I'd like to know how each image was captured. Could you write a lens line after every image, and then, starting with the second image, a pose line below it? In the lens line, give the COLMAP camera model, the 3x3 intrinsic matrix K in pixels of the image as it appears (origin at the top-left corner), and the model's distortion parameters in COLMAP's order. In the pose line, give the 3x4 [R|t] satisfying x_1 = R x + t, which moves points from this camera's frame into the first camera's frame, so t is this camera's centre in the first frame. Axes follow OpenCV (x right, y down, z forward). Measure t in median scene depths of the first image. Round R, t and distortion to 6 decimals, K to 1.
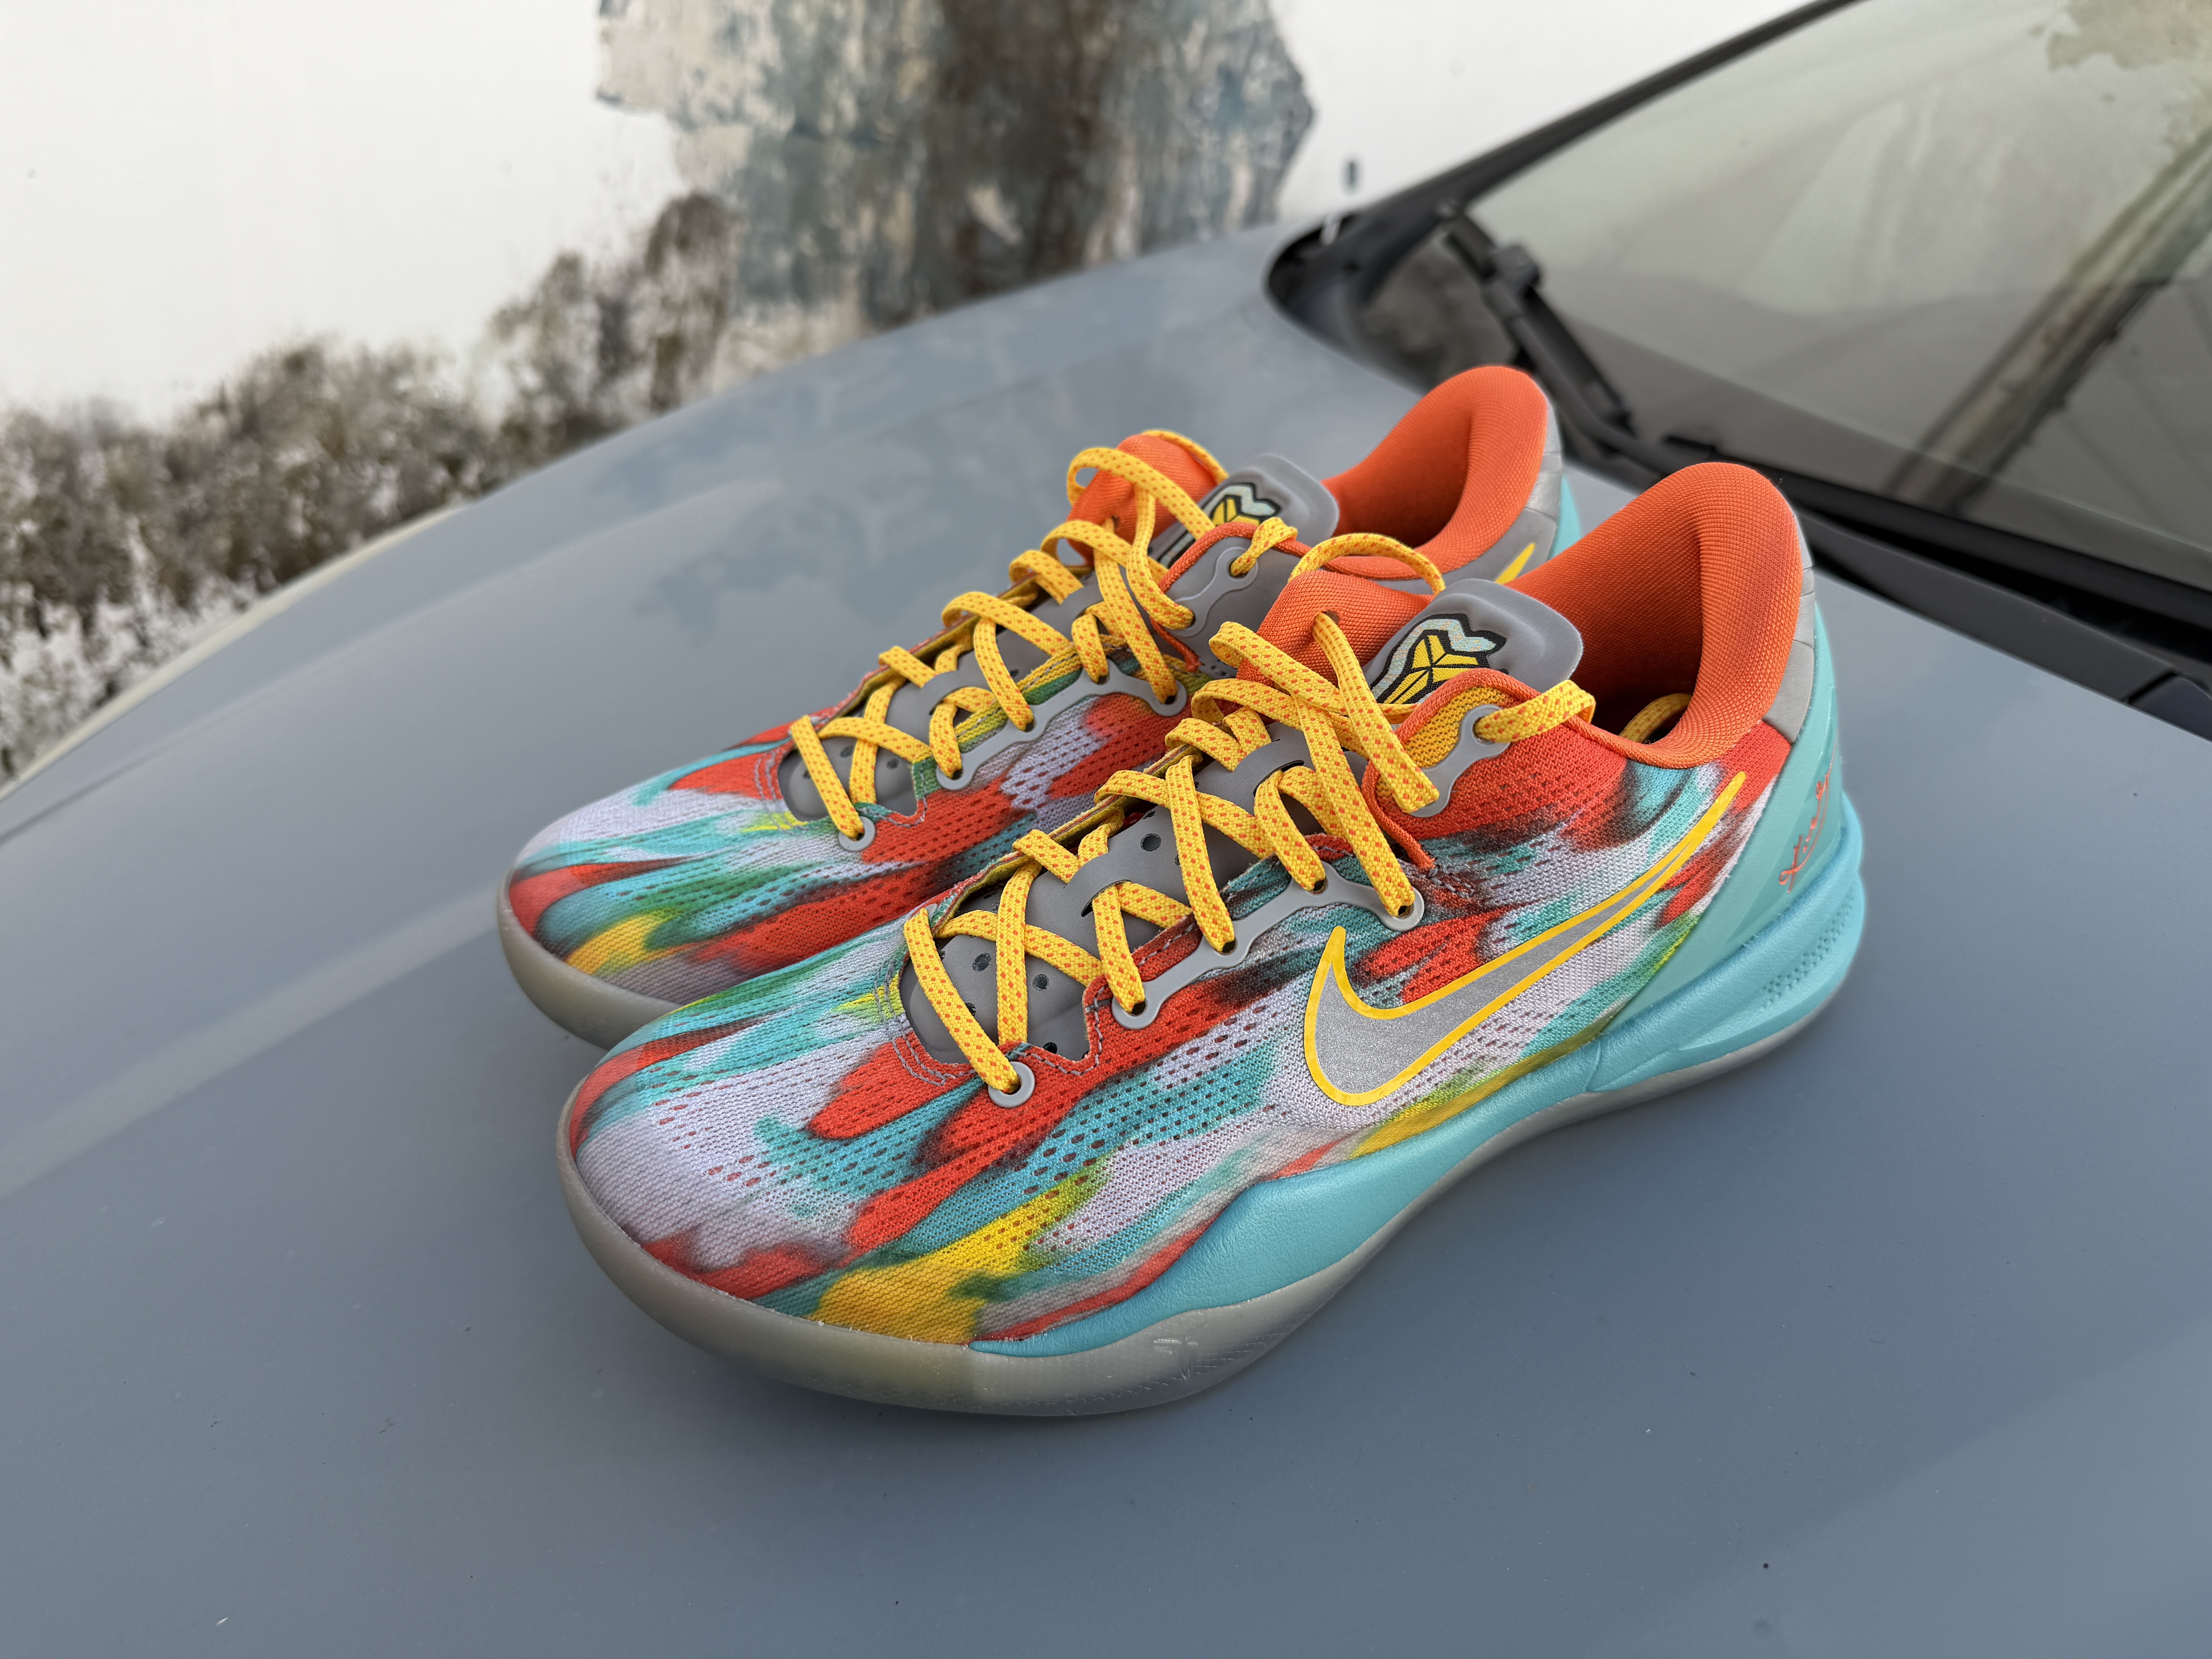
lens RADIAL K [[1555.6, 0, 1129.8], [0, 1555.6, 829.0], [0, 0, 1]] dist [0.092981, -0.000181]
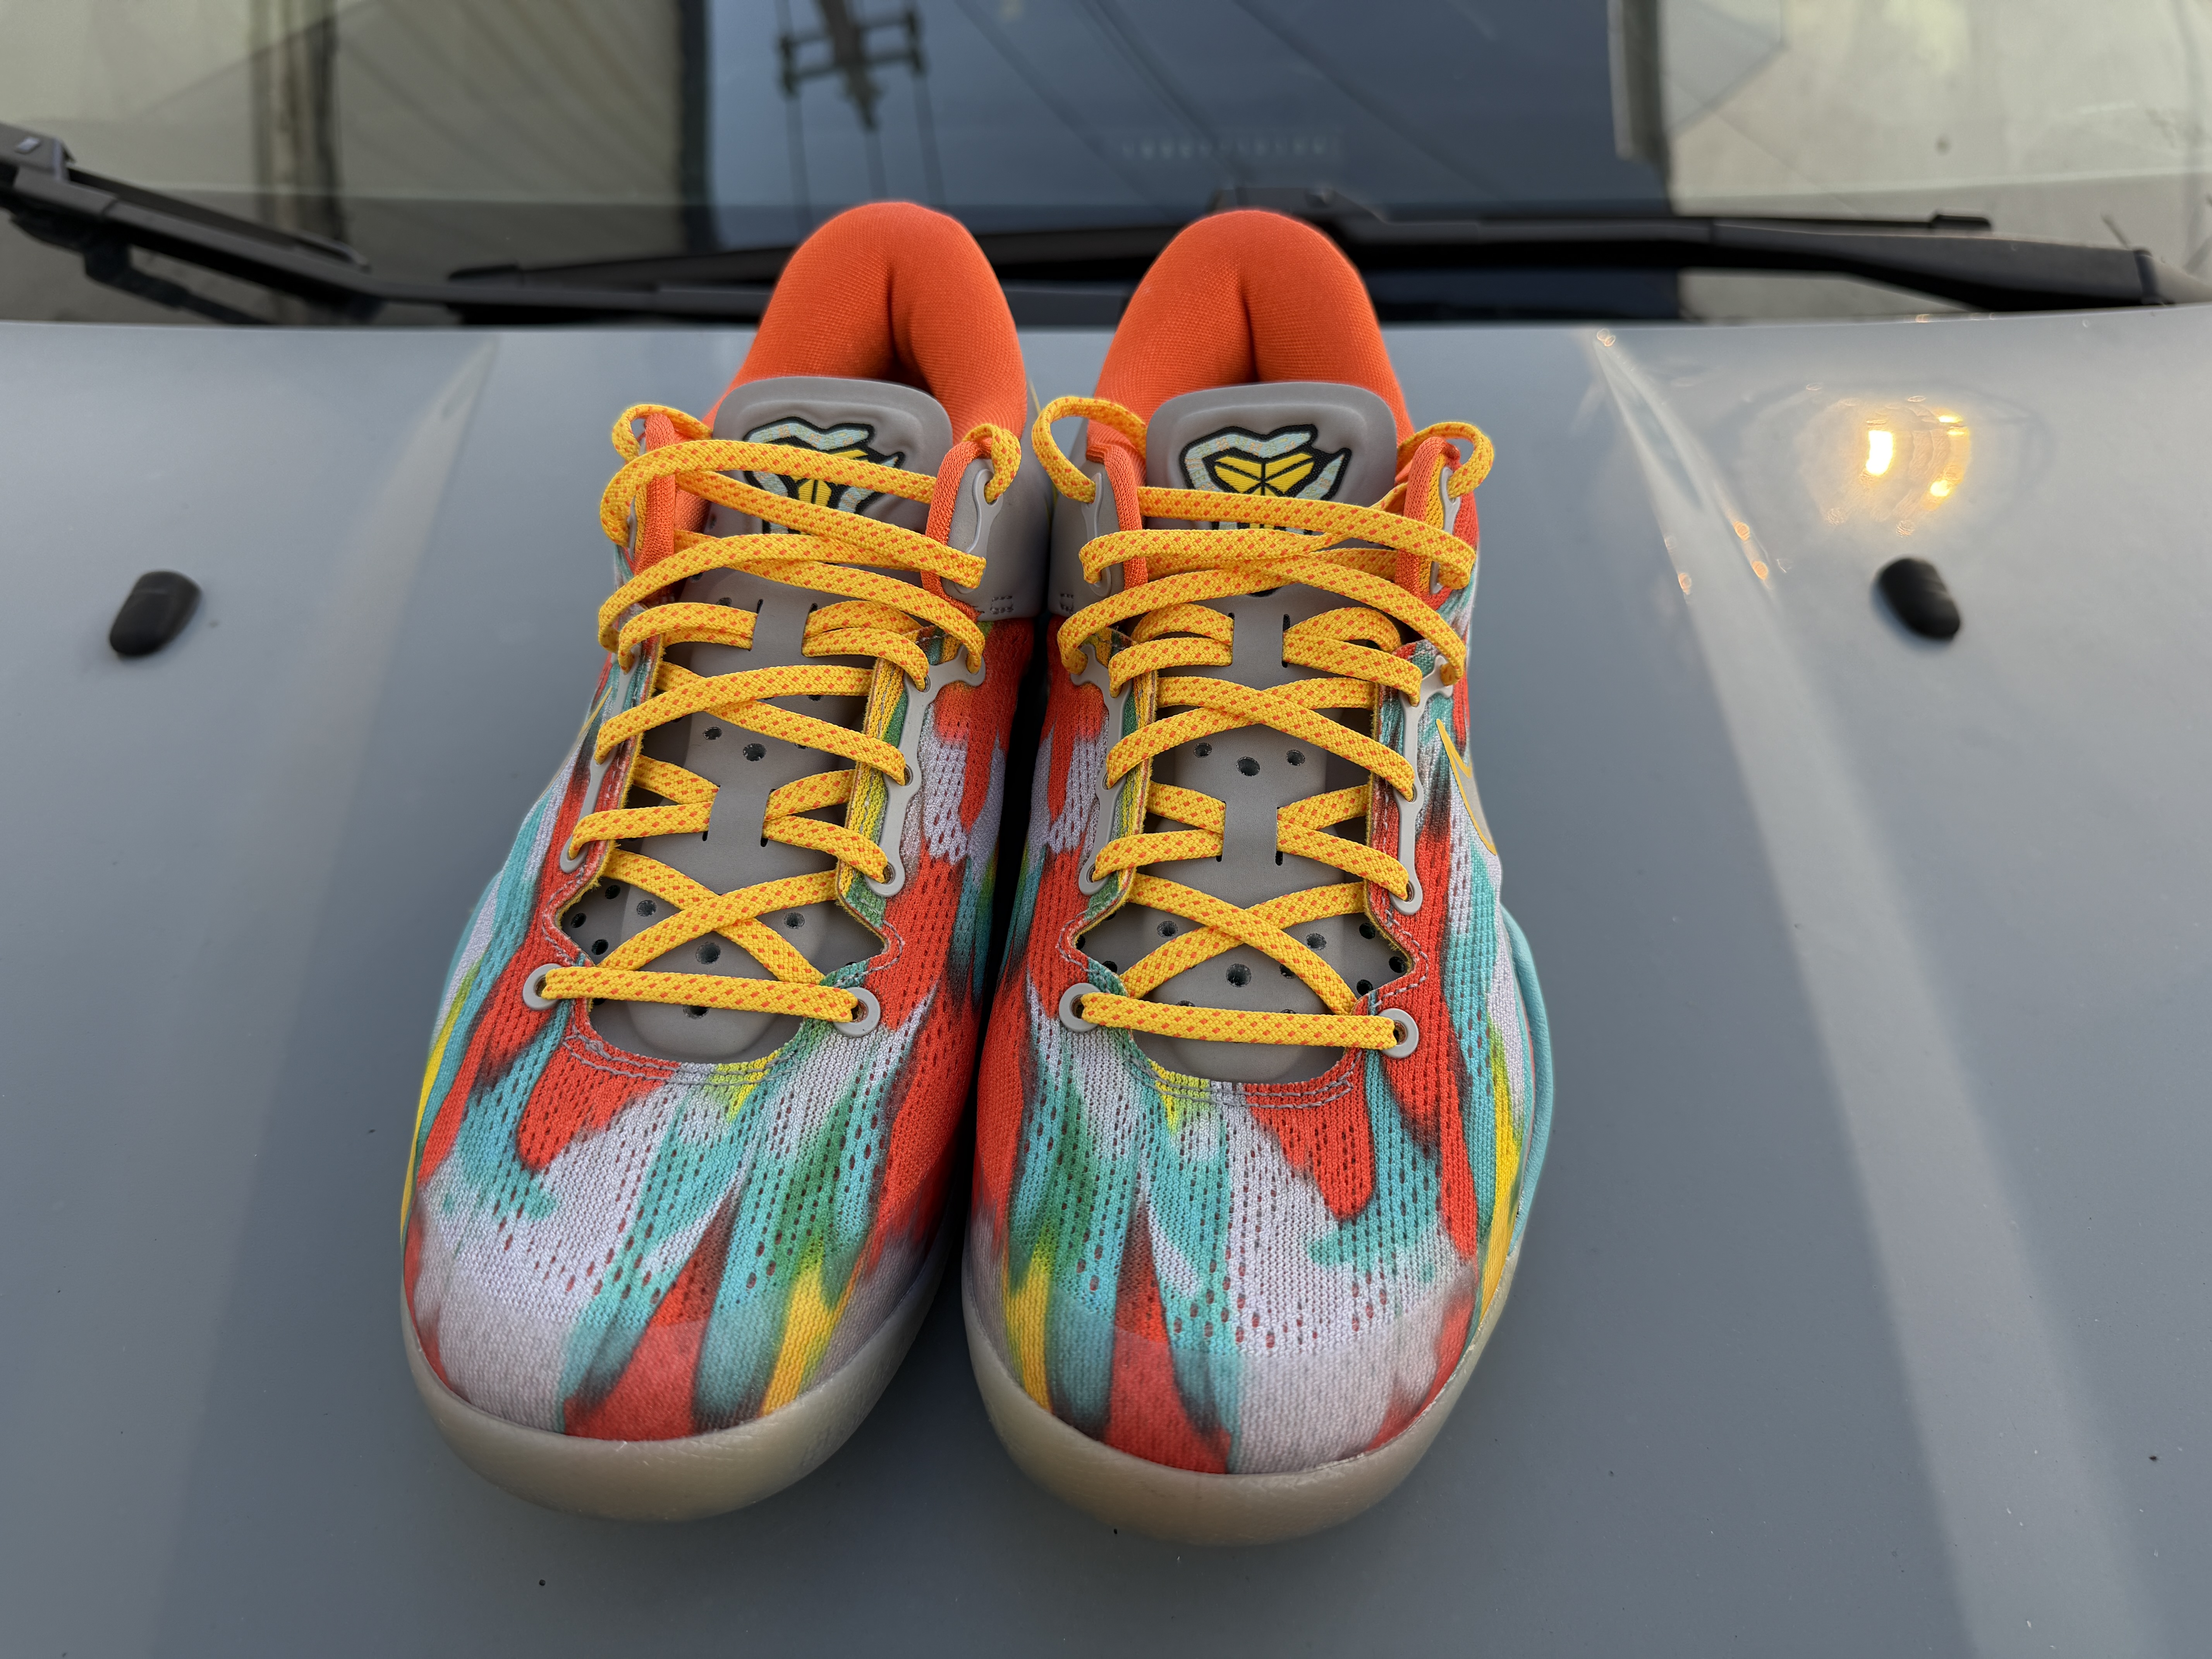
lens RADIAL K [[1555.6, 0, 1129.8], [0, 1555.6, 829.0], [0, 0, 1]] dist [0.092981, -0.000181]
pose [[0.470153, -0.556786, 0.684796, -0.668242], [0.460983, 0.816568, 0.347434, -0.312281], [-0.752629, 0.152332, 0.640581, 0.448493]]
